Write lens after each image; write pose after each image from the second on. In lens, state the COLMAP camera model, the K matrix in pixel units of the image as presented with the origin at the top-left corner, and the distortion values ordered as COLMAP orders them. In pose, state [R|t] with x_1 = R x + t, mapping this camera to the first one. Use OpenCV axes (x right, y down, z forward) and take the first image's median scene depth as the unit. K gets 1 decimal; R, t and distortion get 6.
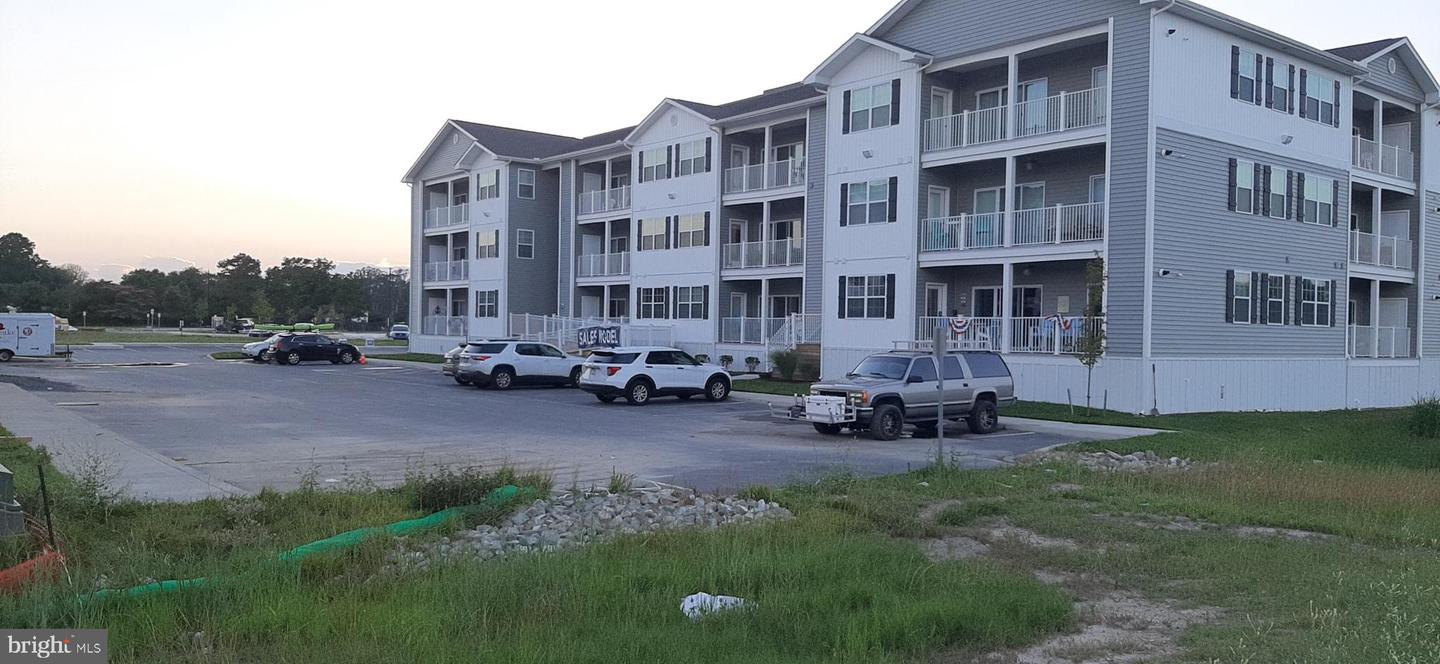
lens RADIAL K [[1084.0, 0, 720.0], [0, 1084.0, 332.0], [0, 0, 1]] dist [0.085377, -0.132239]
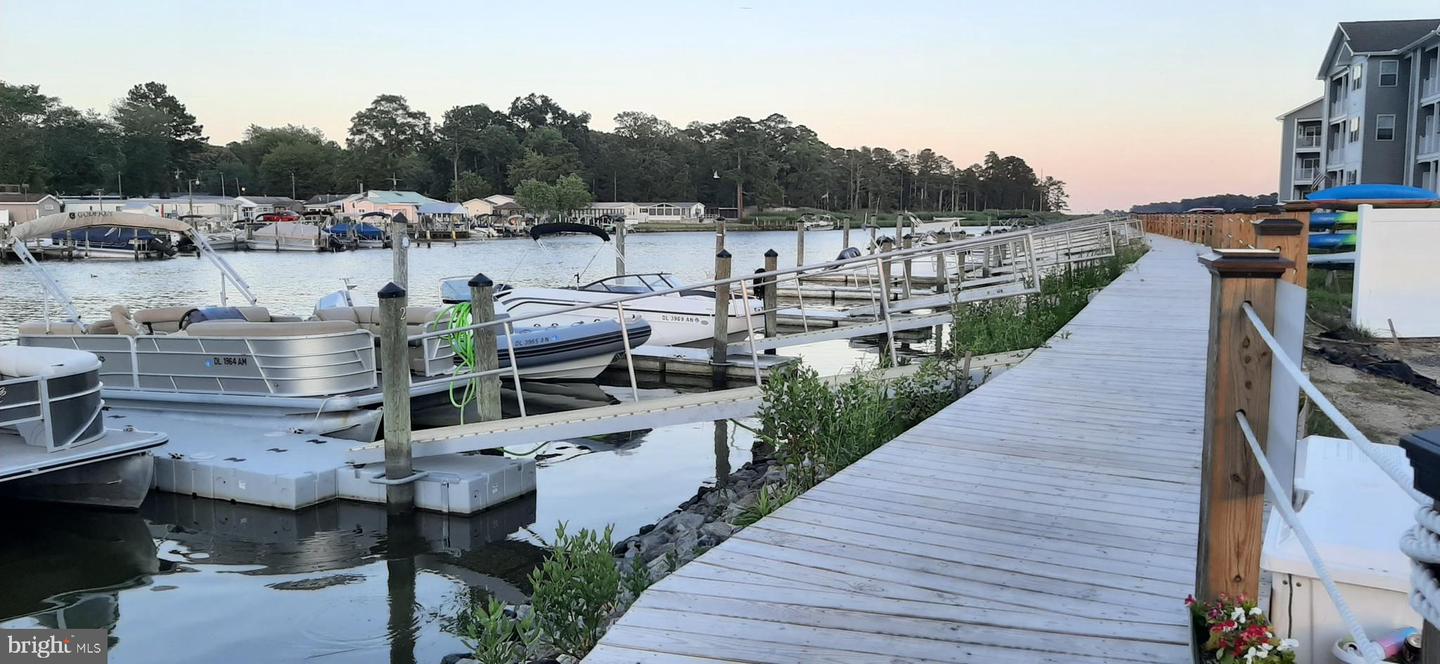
lens RADIAL K [[1084.0, 0, 720.0], [0, 1084.0, 332.0], [0, 0, 1]] dist [0.085377, -0.132239]
pose [[0.551179, 0.070020, -0.831444, 0.514885], [0.010861, 0.995786, 0.091060, 0.024631], [0.834316, -0.059221, 0.548096, -0.270459]]
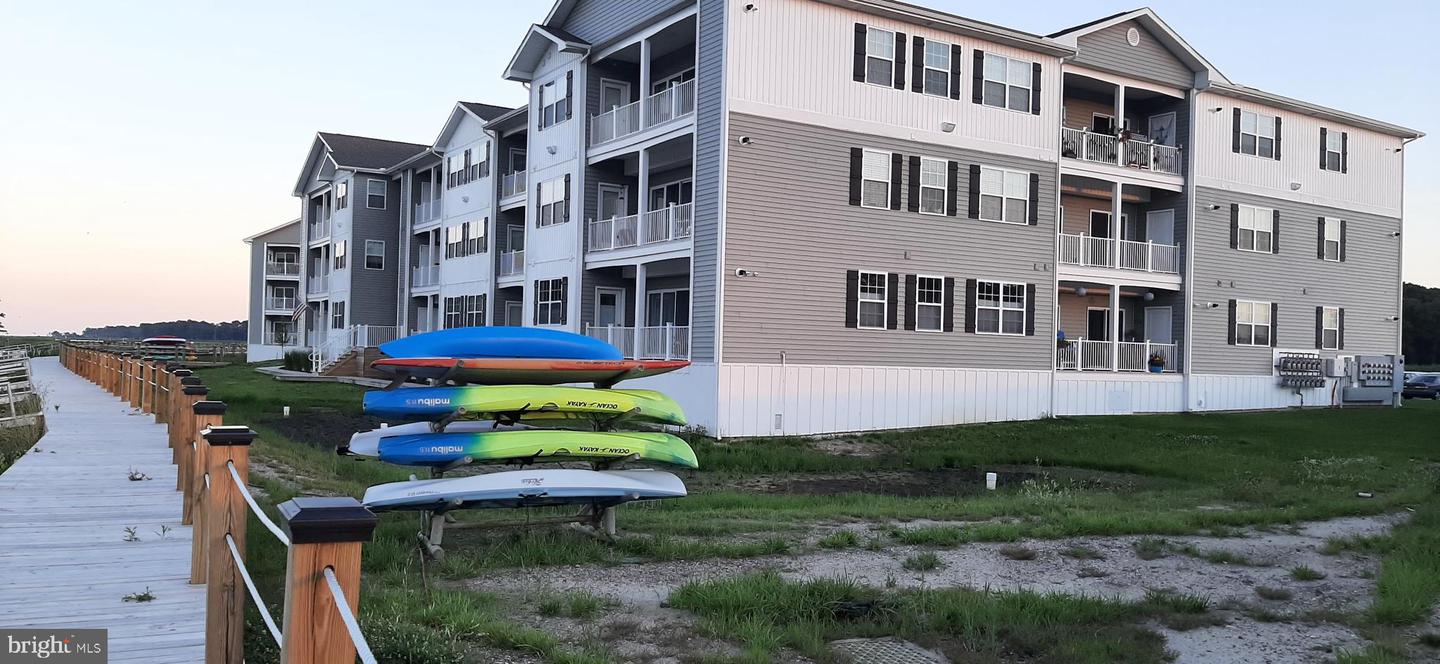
lens RADIAL K [[1084.0, 0, 720.0], [0, 1084.0, 332.0], [0, 0, 1]] dist [0.085377, -0.132239]
pose [[0.994403, 0.004959, -0.105537, 0.306312], [-0.007283, 0.999739, -0.021650, 0.010908], [0.105402, 0.022298, 0.994180, 0.060821]]
